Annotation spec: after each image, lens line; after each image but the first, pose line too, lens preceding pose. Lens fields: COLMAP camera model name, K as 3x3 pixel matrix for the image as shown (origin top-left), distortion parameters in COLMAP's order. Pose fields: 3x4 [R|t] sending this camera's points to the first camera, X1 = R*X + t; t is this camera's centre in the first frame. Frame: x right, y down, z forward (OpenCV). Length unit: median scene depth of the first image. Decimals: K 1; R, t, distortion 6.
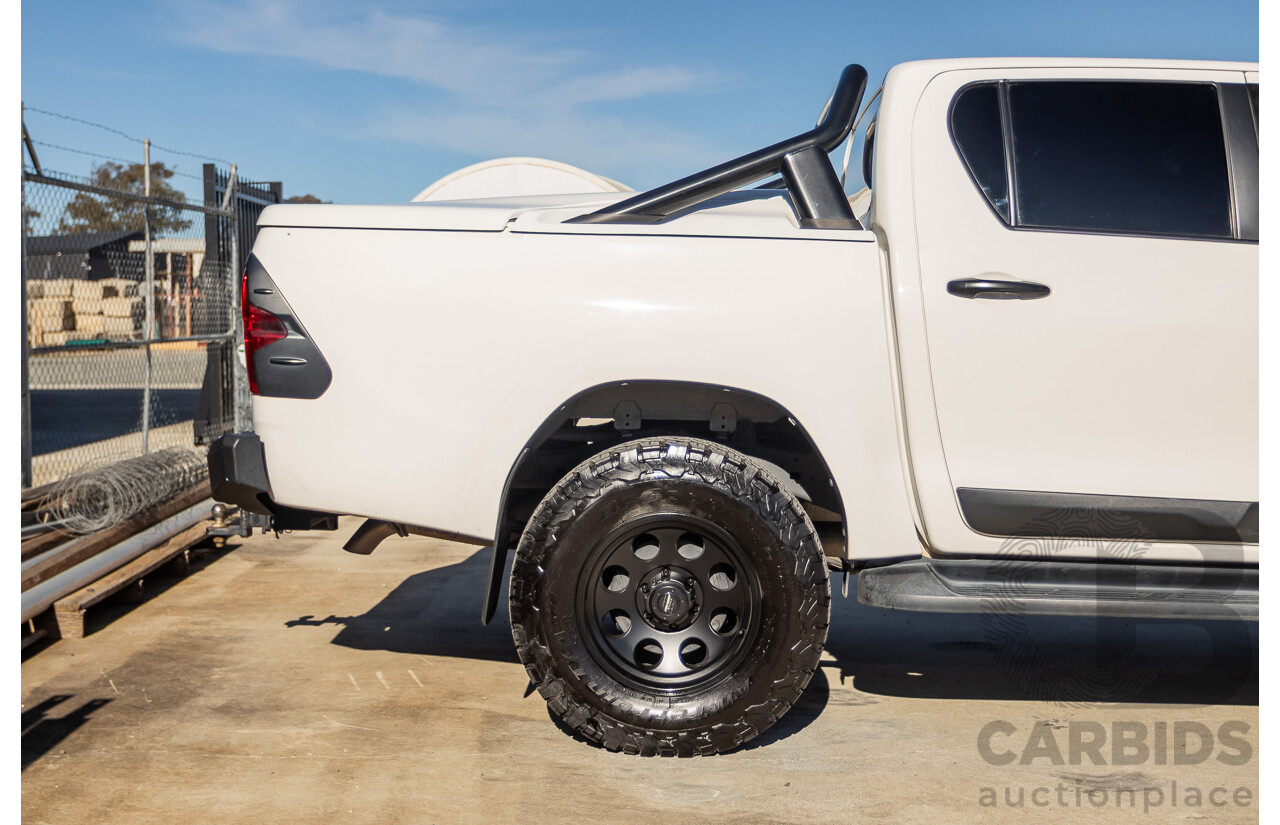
lens RADIAL K [[1666.0, 0, 628.5], [0, 1666.0, 416.3], [0, 0, 1]] dist [-0.024489, 0.000000]
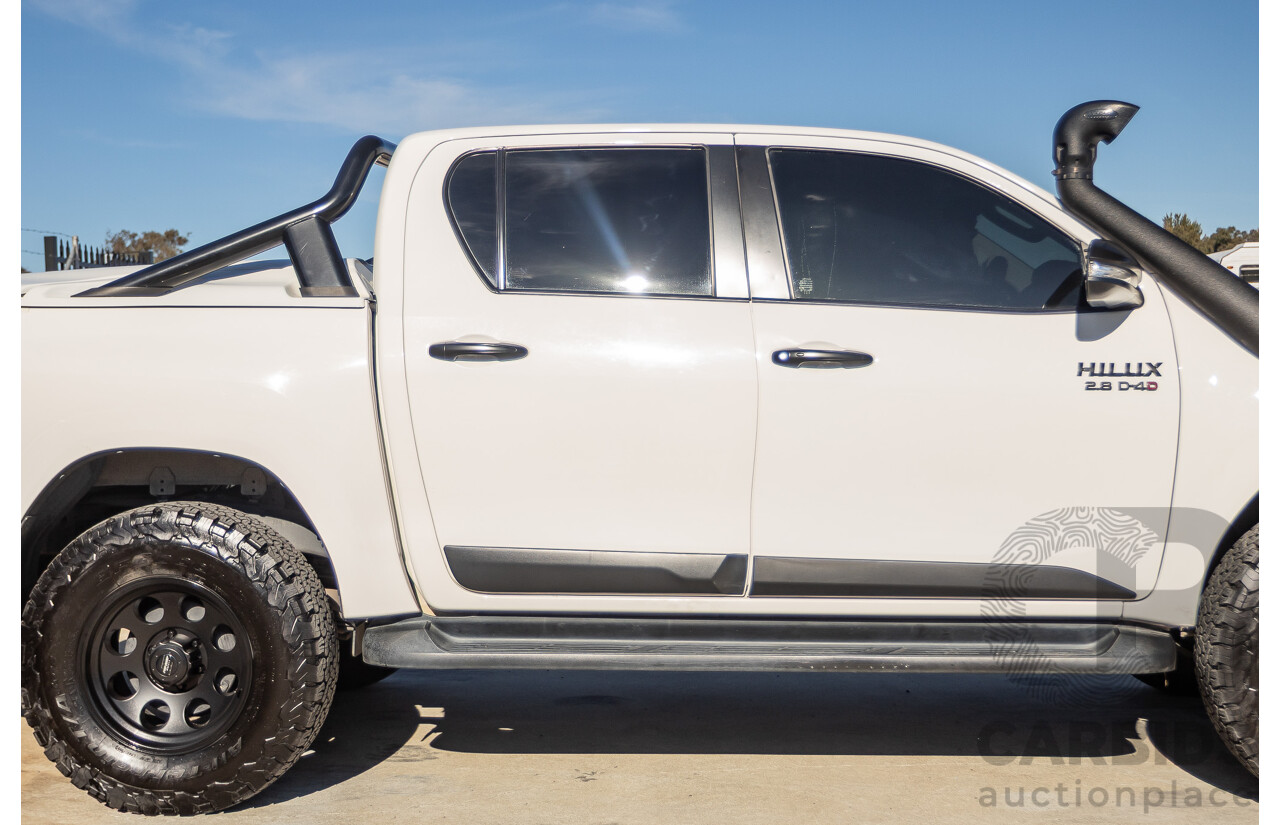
lens RADIAL K [[1666.0, 0, 636.9], [0, 1666.0, 408.3], [0, 0, 1]] dist [-0.024489, 0.000000]
pose [[0.999645, -0.022615, -0.014067, 0.320206], [0.022068, 0.999037, -0.037917, -0.000255], [0.014911, 0.037593, 0.999182, -0.022958]]
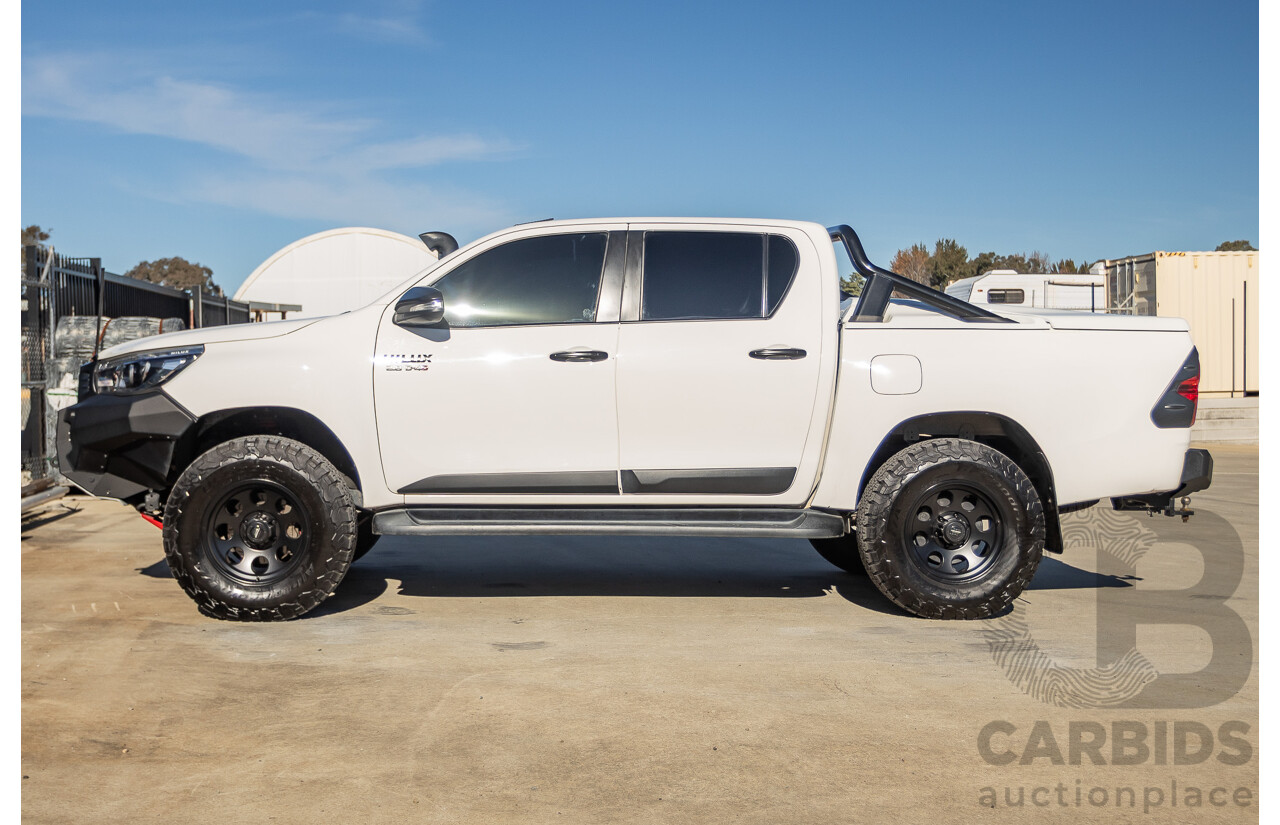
lens RADIAL K [[1521.9, 0, 639.2], [0, 1521.9, 404.7], [0, 0, 1]] dist [-0.009260, 0.000000]
pose [[0.994992, -0.004134, 0.099870, 0.237782], [0.007650, 0.999363, -0.034845, 0.031311], [-0.099662, 0.035434, 0.994390, -0.485642]]
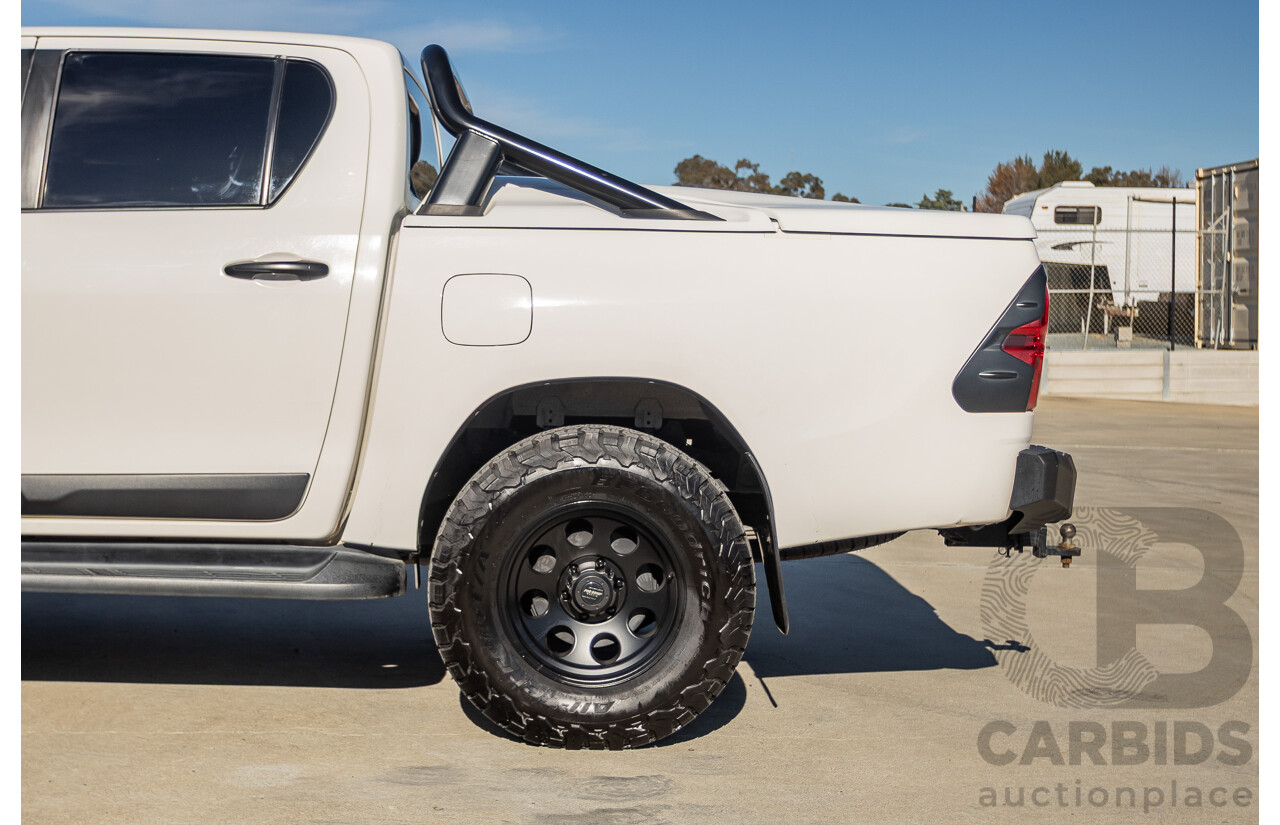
lens RADIAL K [[1789.4, 0, 664.0], [0, 1789.4, 409.3], [0, 0, 1]] dist [-0.020761, 0.000000]
pose [[0.997268, 0.006698, 0.073569, 0.678885], [-0.006759, 0.999977, 0.000582, 0.003618], [-0.073564, -0.001077, 0.997290, 0.010007]]
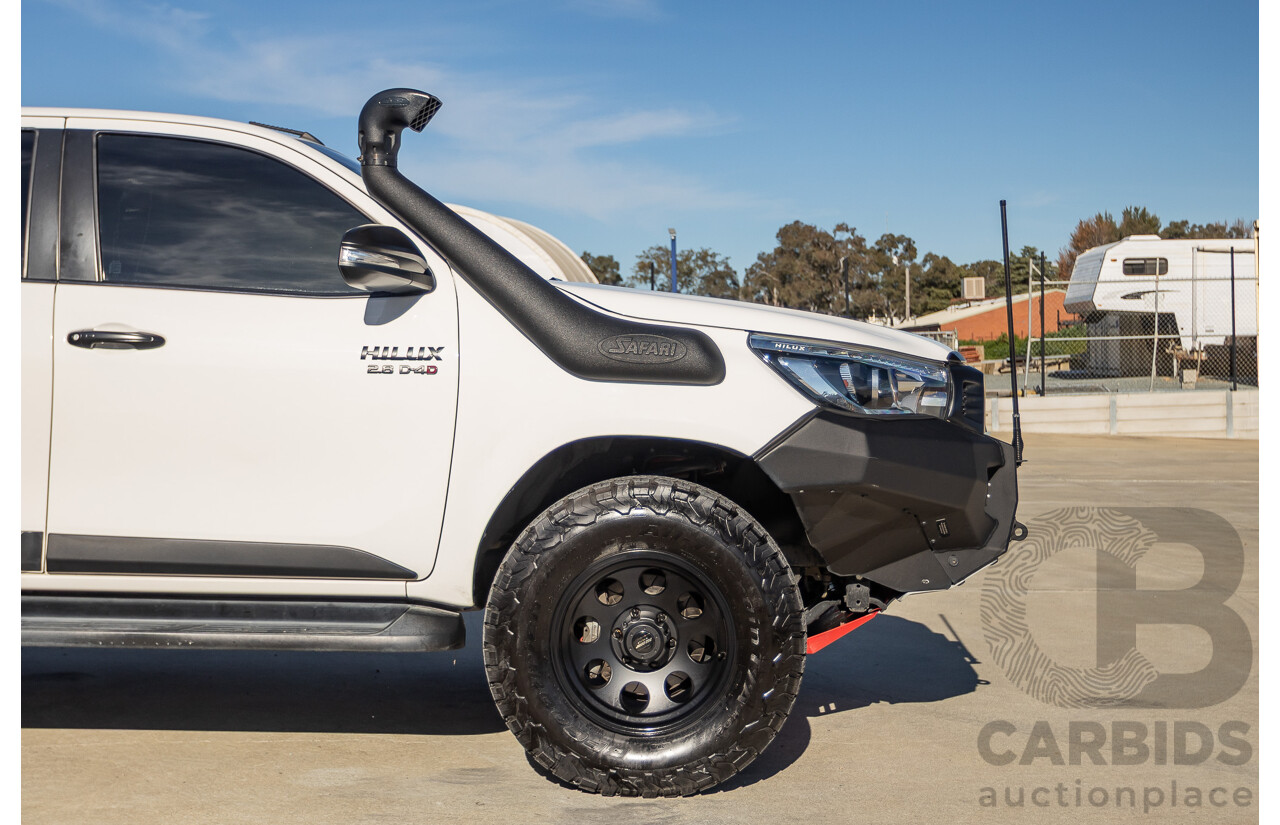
lens RADIAL K [[1666.0, 0, 666.4], [0, 1666.0, 398.6], [0, 0, 1]] dist [-0.024489, 0.000000]
pose [[0.999880, -0.012944, 0.008454, 0.733218], [0.013238, 0.999271, -0.035806, 0.010776], [-0.007984, 0.035913, 0.999323, -0.038403]]
